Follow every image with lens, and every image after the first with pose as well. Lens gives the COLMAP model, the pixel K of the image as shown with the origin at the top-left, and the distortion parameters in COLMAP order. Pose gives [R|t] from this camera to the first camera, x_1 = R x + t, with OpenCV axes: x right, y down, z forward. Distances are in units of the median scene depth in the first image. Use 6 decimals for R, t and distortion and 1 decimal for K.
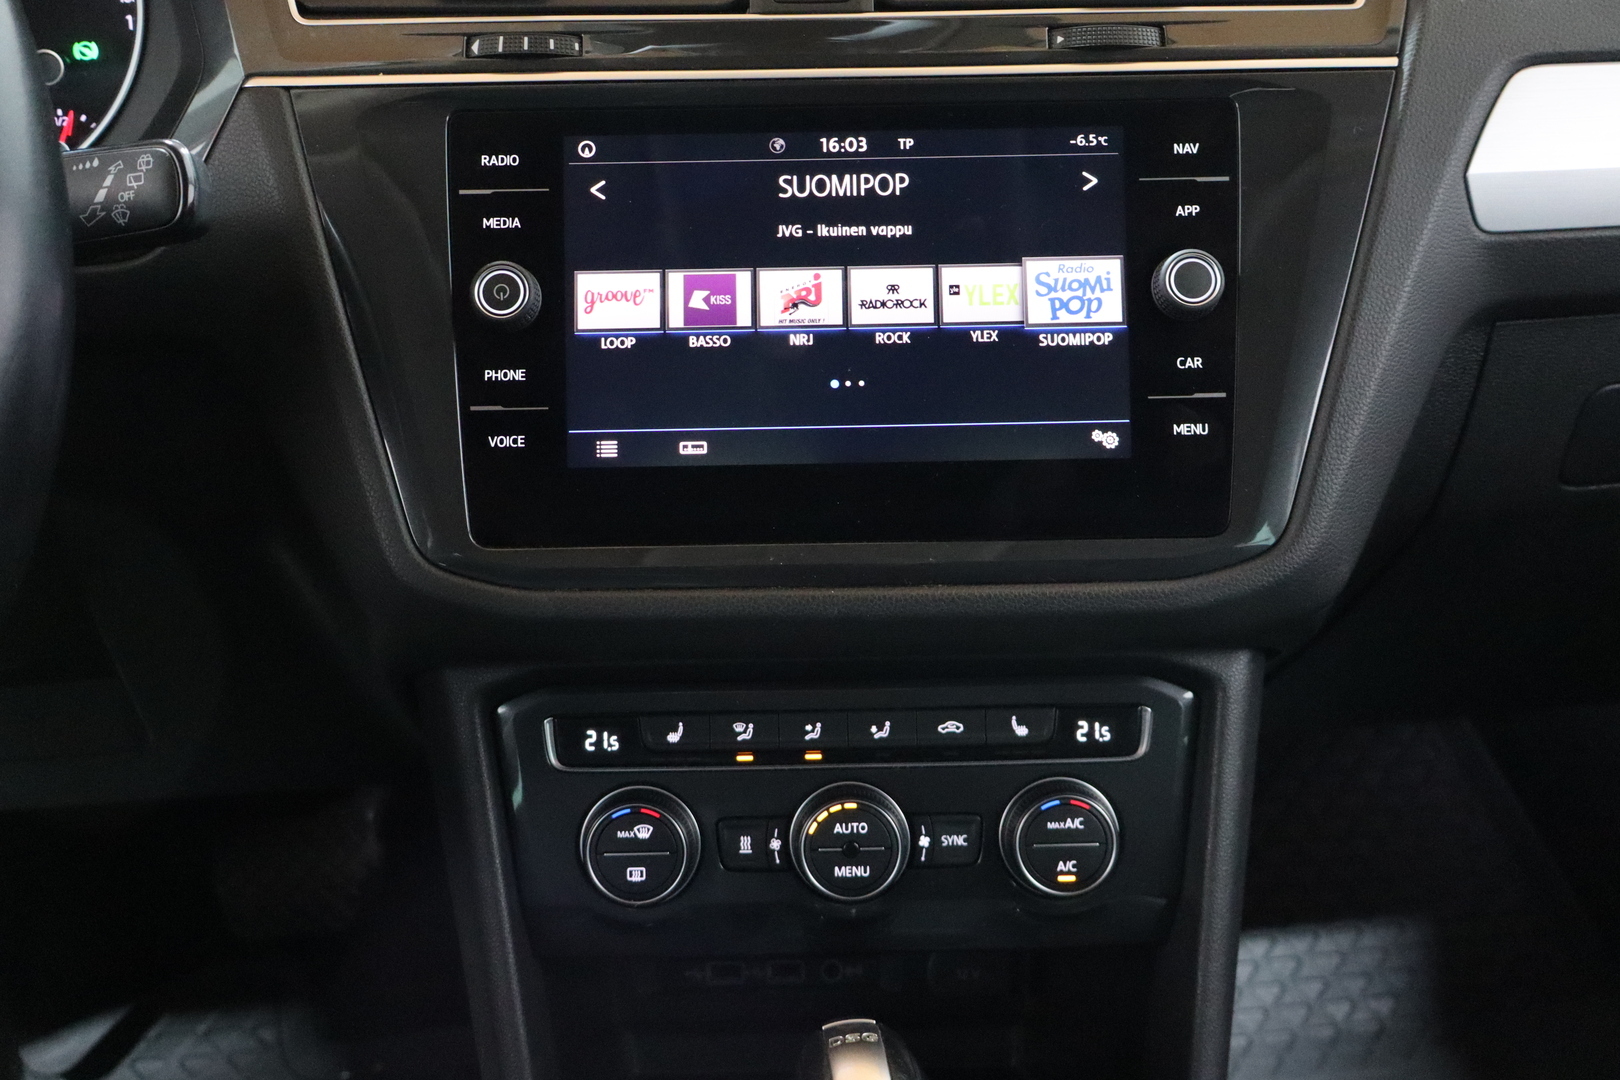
lens RADIAL K [[1522.8, 0, 812.7], [0, 1522.8, 535.8], [0, 0, 1]] dist [0.003453, 0.000000]
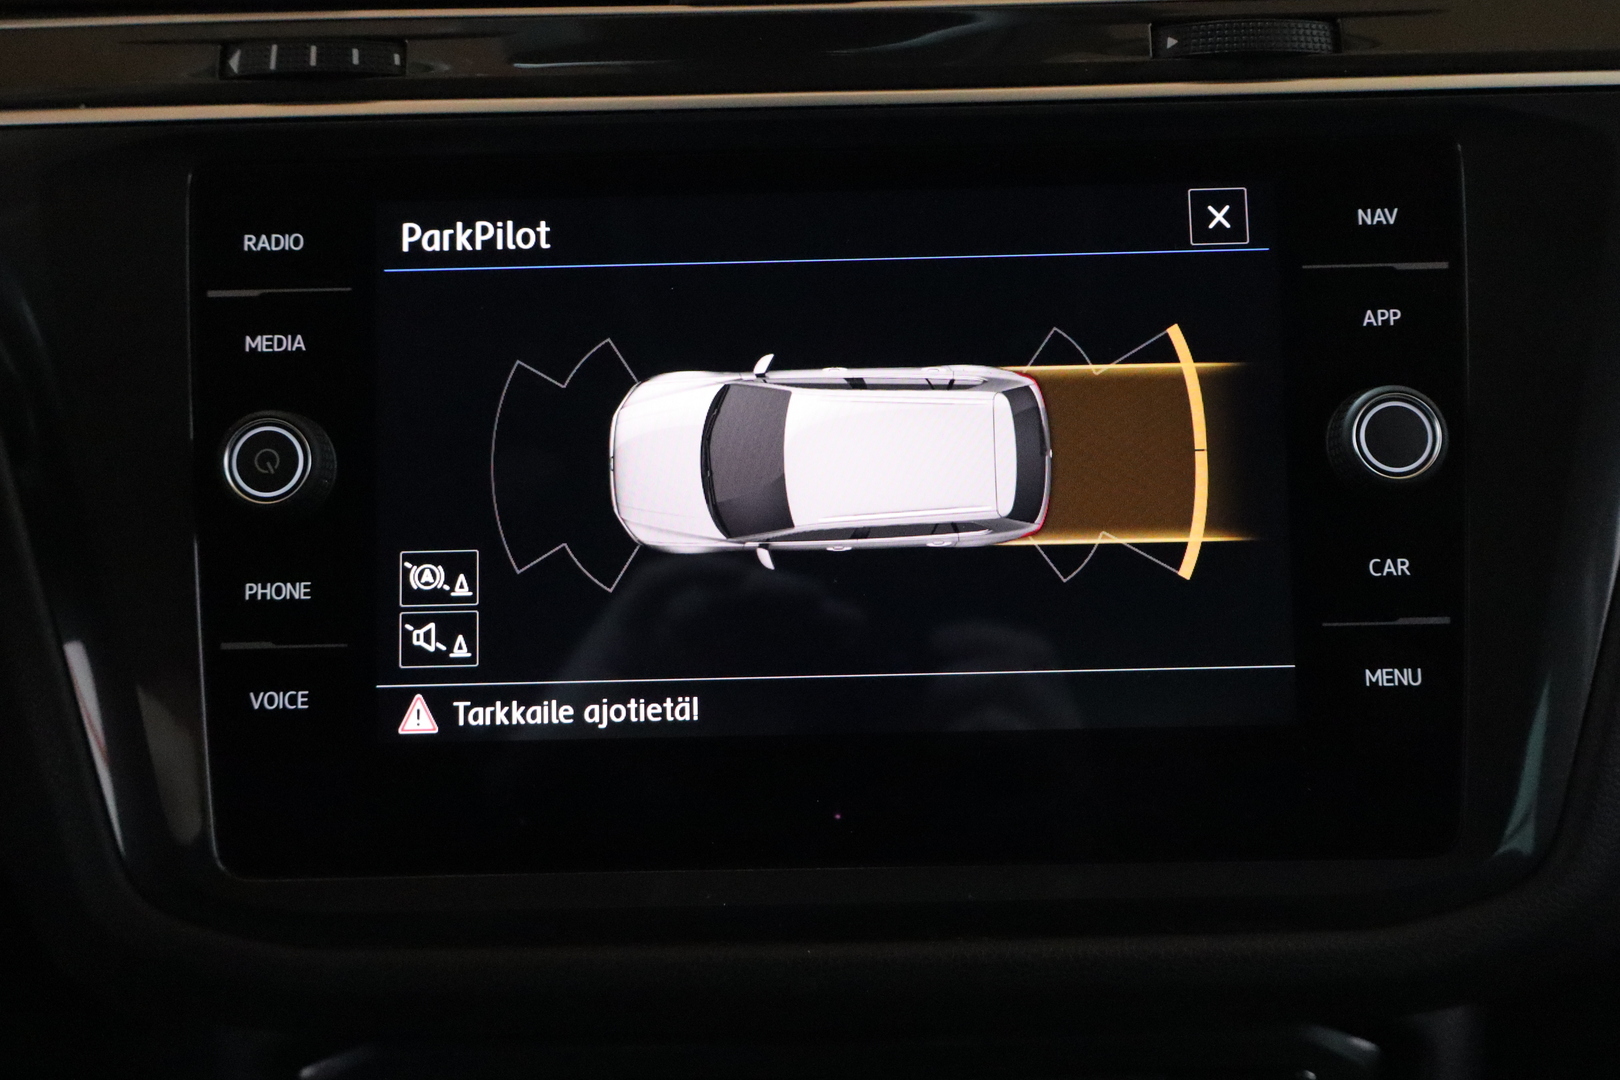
lens RADIAL K [[1584.0, 0, 807.7], [0, 1584.0, 544.2], [0, 0, 1]] dist [0.010884, 0.000000]
pose [[0.999962, -0.006261, -0.006096, 0.017235], [0.006217, 0.999955, -0.007229, -0.118339], [0.006141, 0.007190, 0.999955, 0.356346]]
